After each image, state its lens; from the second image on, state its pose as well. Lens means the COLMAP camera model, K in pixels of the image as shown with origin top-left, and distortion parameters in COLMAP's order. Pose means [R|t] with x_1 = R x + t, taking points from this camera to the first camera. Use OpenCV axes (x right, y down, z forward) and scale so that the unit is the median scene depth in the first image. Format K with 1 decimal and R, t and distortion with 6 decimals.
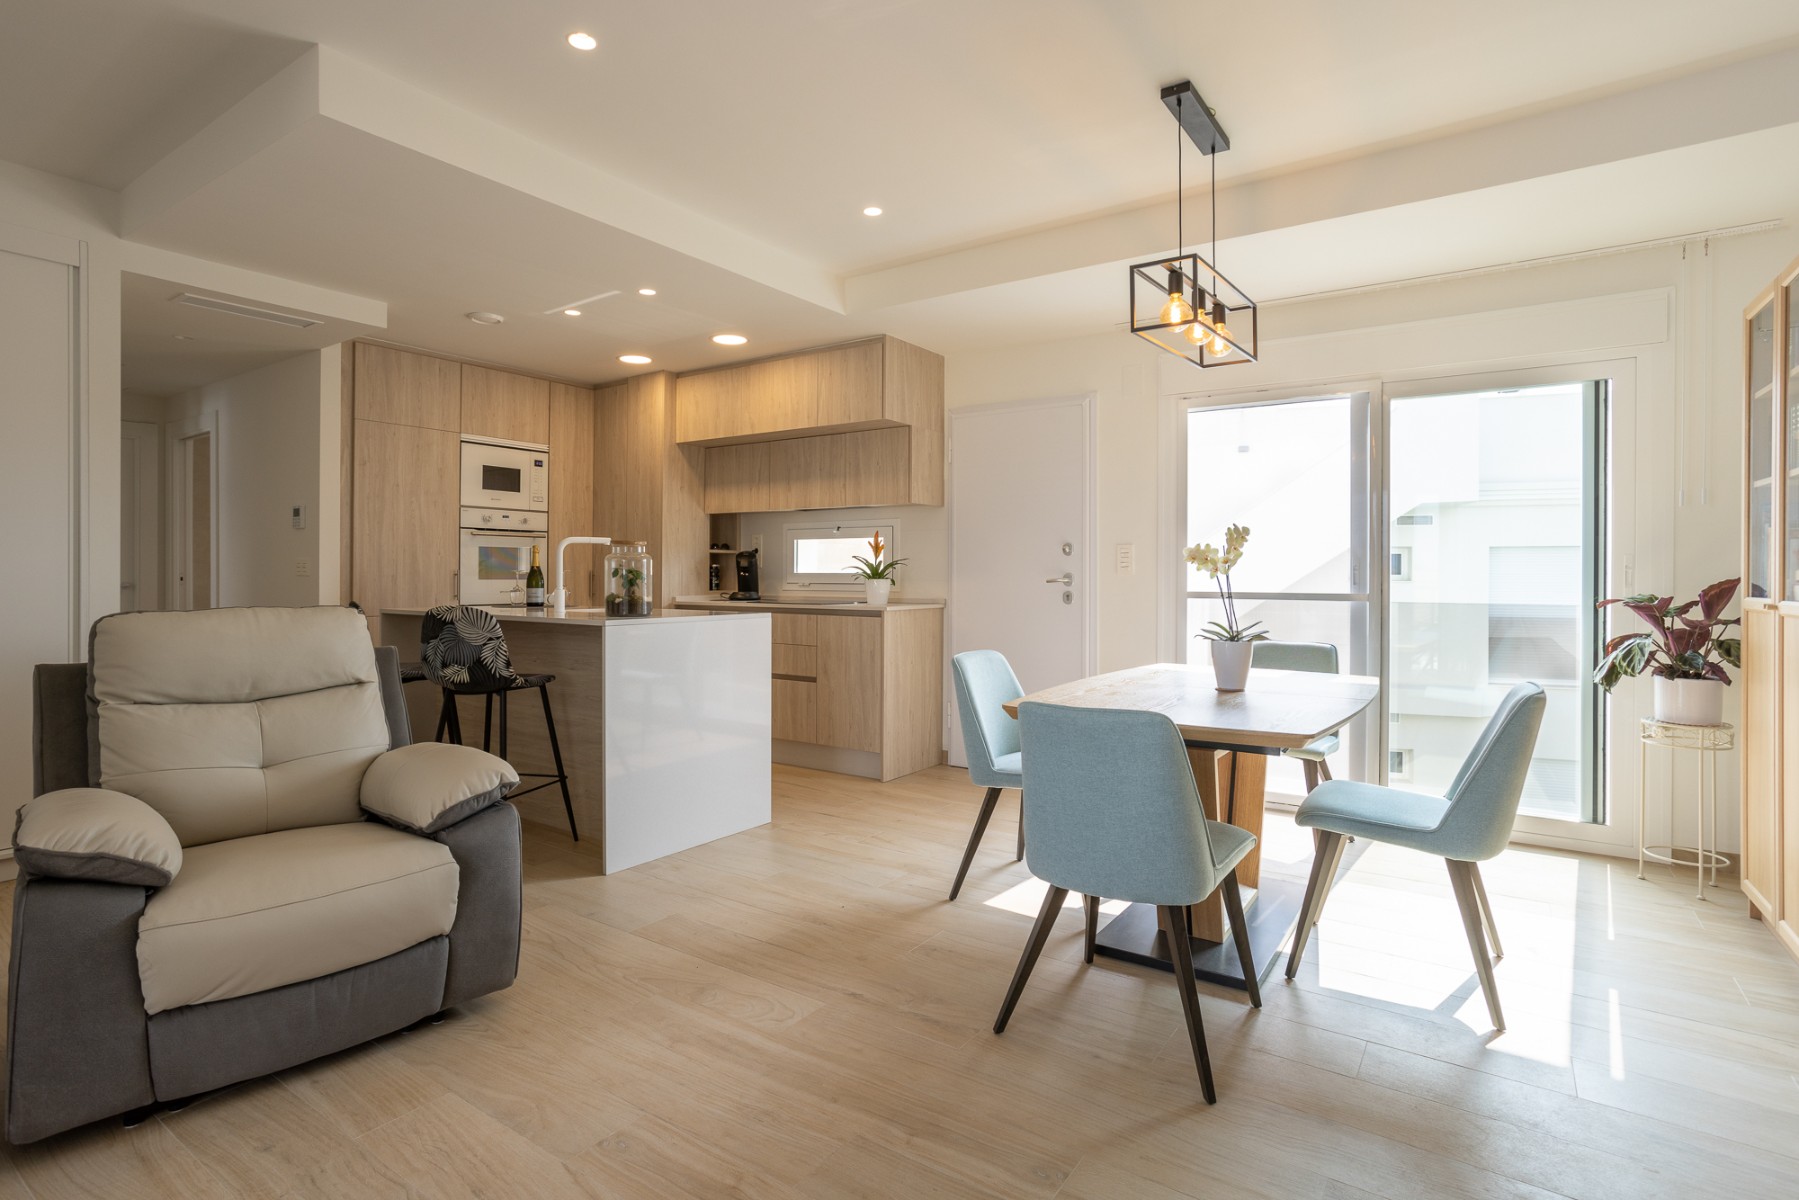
lens RADIAL K [[890.3, 0, 909.5], [0, 890.3, 592.3], [0, 0, 1]] dist [-0.049464, 0.032130]
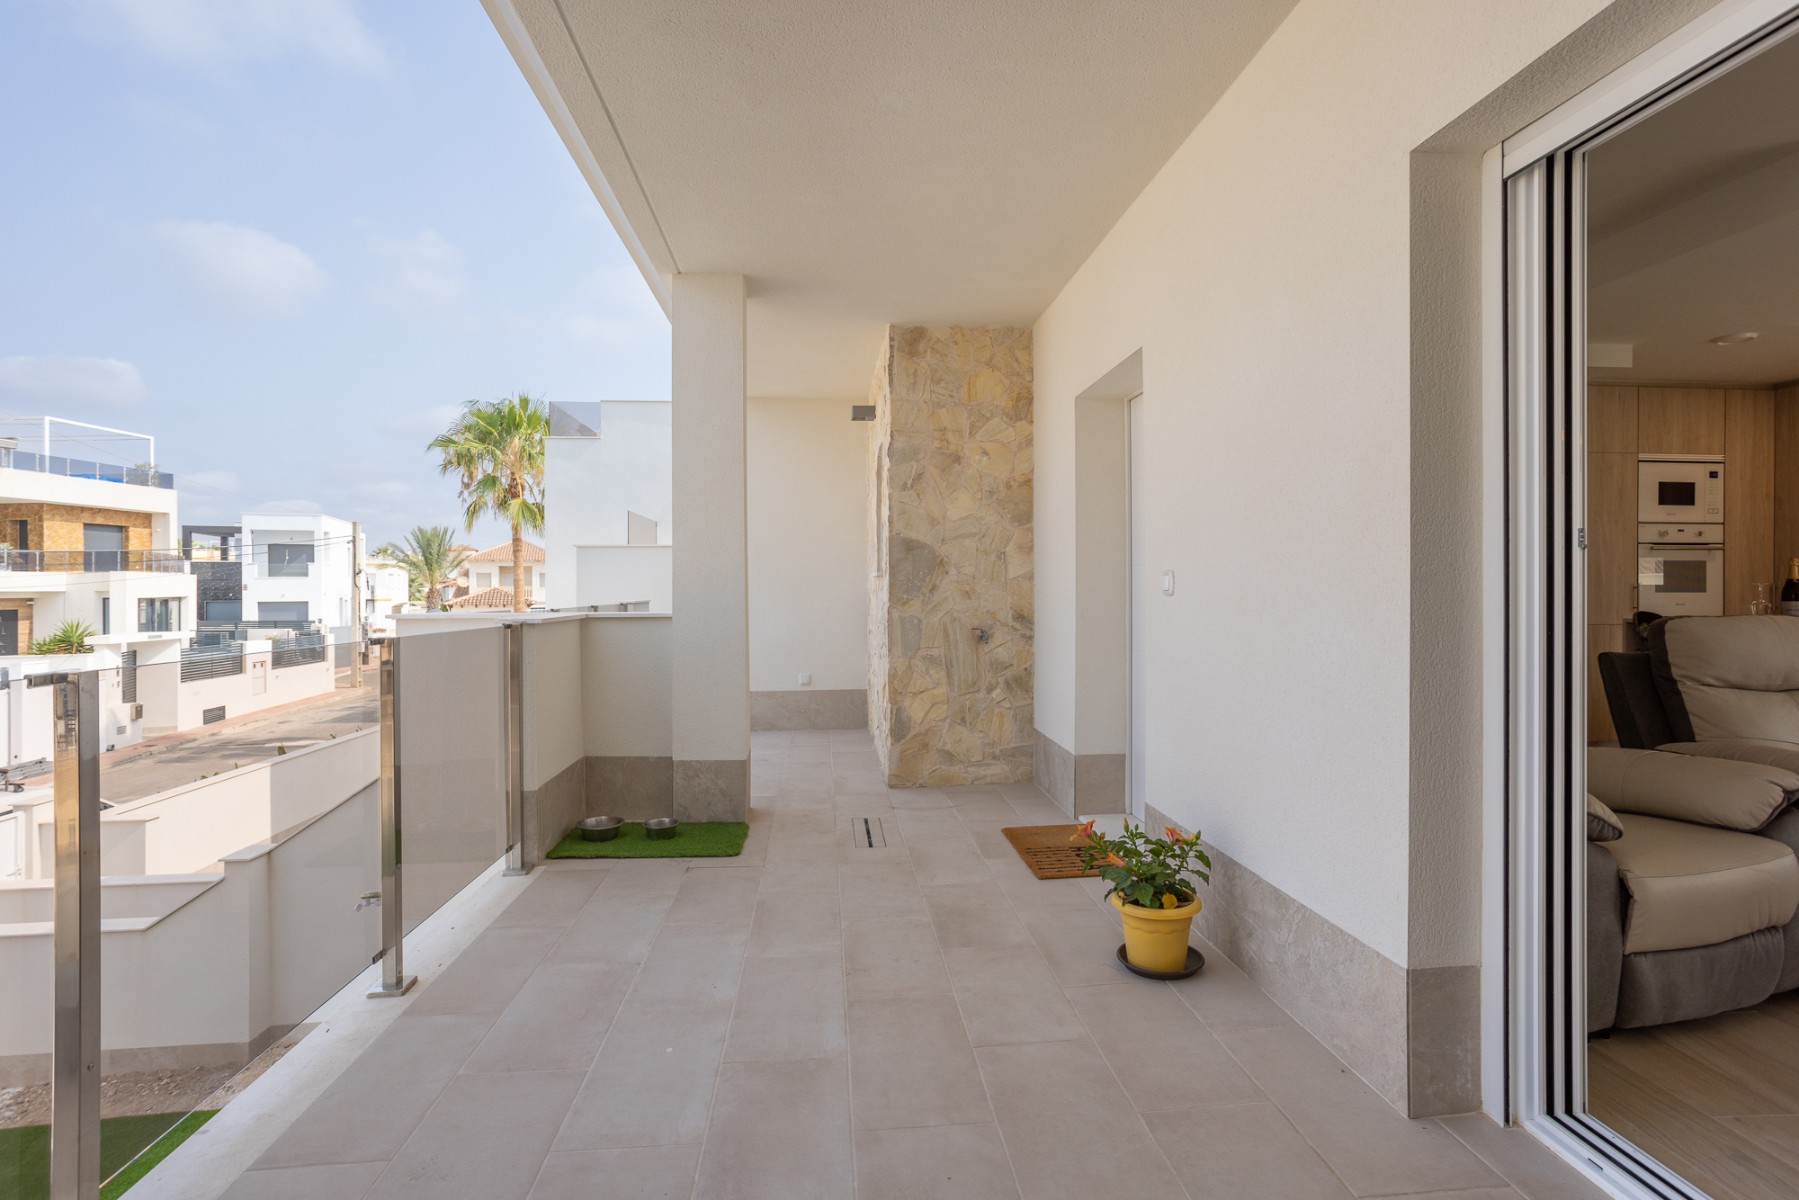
lens RADIAL K [[890.3, 0, 909.5], [0, 890.3, 592.3], [0, 0, 1]] dist [-0.049464, 0.032130]
pose [[0.639963, 0.001912, -0.768403, -0.252671], [-0.012590, 0.999889, -0.007997, 0.004336], [0.768302, 0.014792, 0.639916, -0.320167]]
